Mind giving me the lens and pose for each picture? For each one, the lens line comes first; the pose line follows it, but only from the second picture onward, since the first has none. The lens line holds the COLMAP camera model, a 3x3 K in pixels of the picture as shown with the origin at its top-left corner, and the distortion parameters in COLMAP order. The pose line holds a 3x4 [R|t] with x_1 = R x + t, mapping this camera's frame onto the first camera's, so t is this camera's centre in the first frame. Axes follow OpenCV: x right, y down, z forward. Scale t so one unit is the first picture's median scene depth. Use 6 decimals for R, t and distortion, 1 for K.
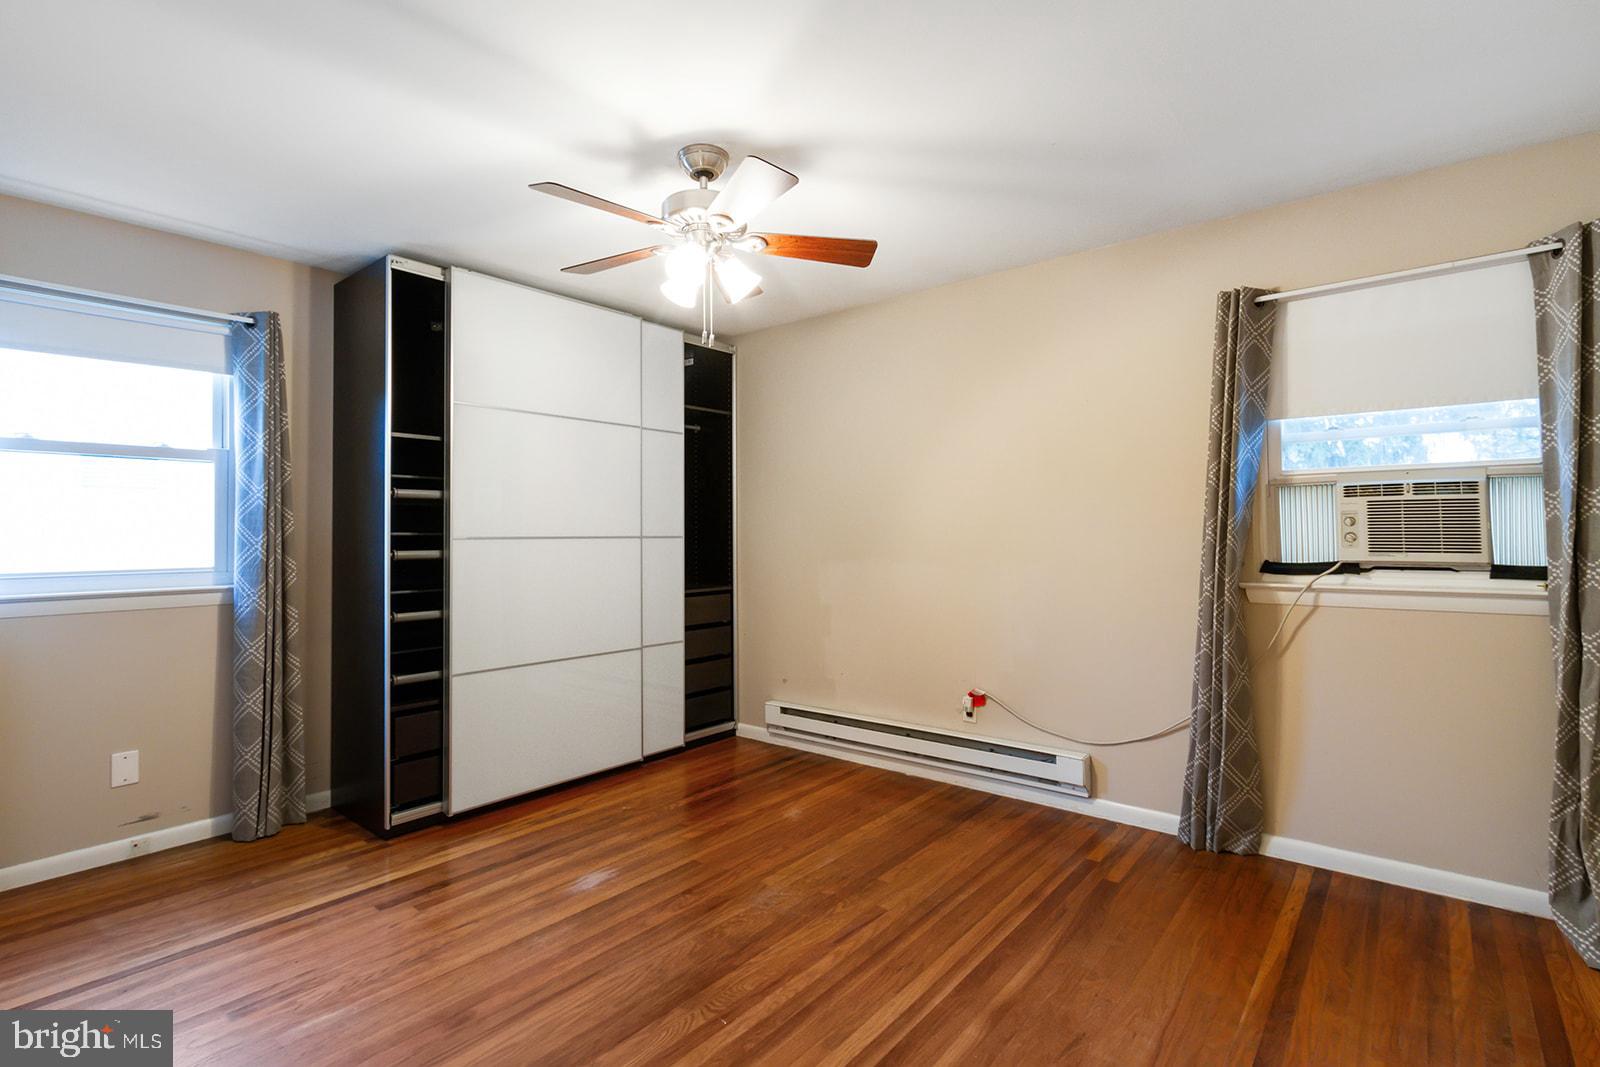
lens RADIAL K [[754.1, 0, 801.9], [0, 754.1, 527.7], [0, 0, 1]] dist [0.001283, 0.000275]
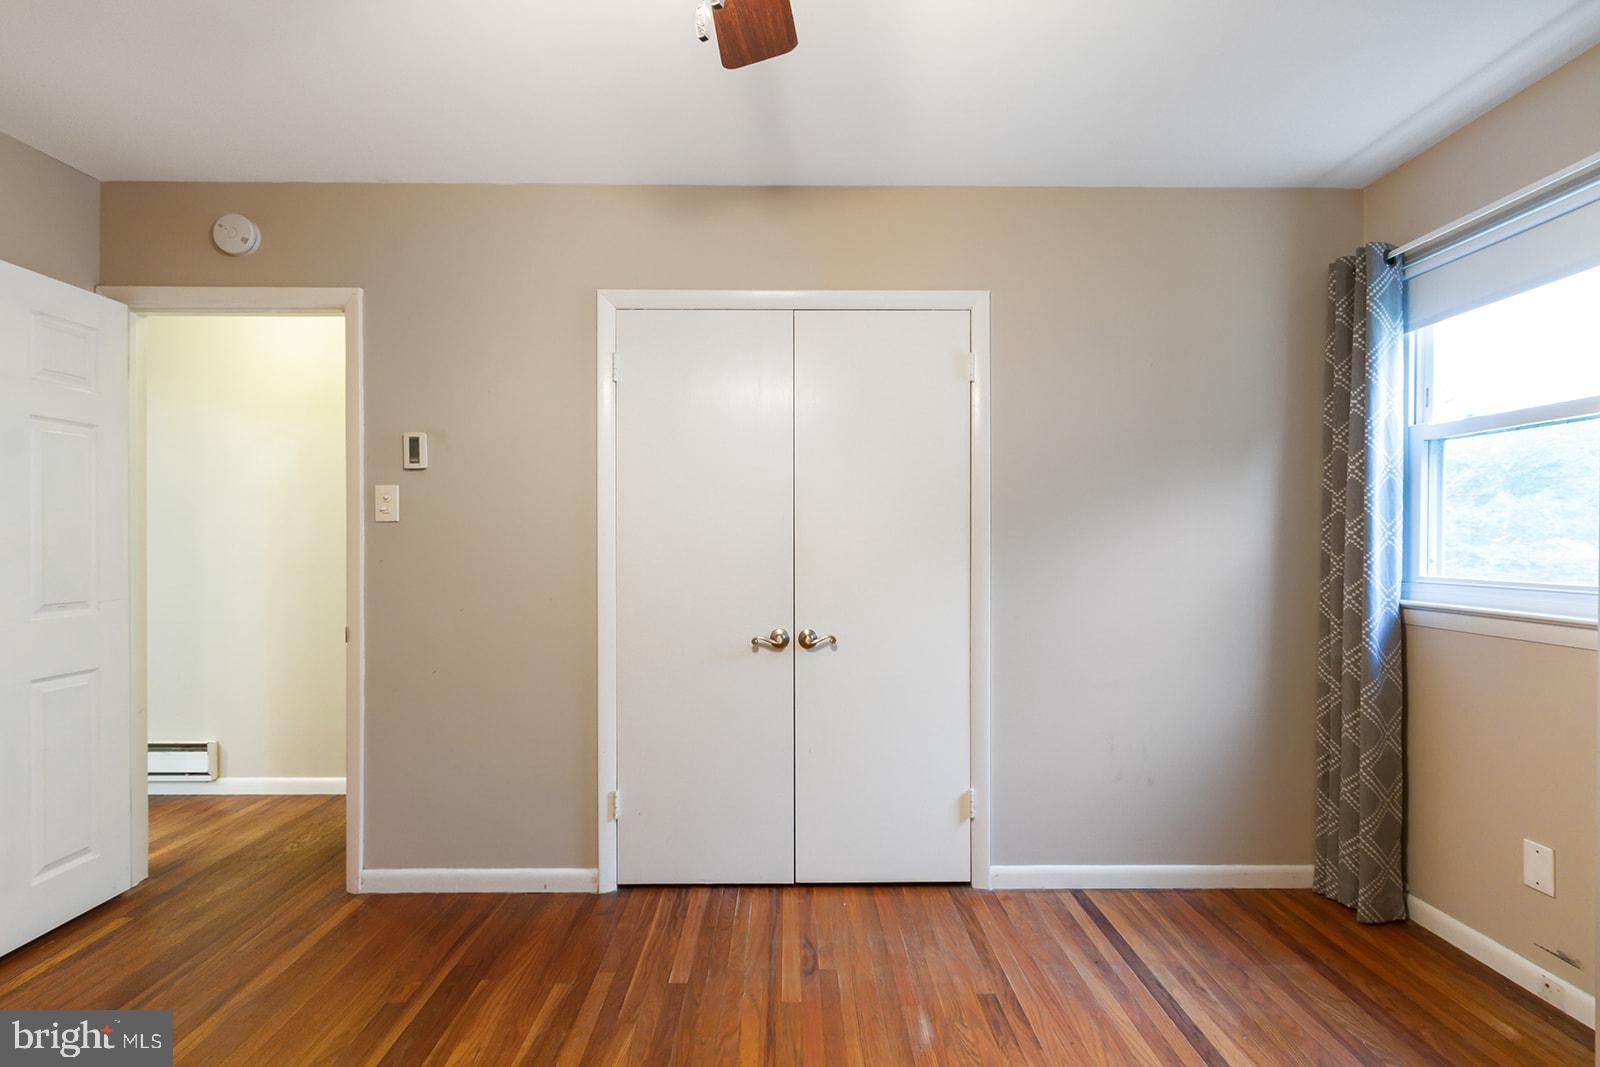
lens RADIAL K [[754.1, 0, 800.7], [0, 754.1, 538.5], [0, 0, 1]] dist [0.001283, 0.000275]
pose [[-0.755585, 0.008486, -0.654996, 0.093807], [0.008340, 0.999960, 0.003334, 0.006933], [0.654998, -0.002943, -0.755625, 1.287188]]
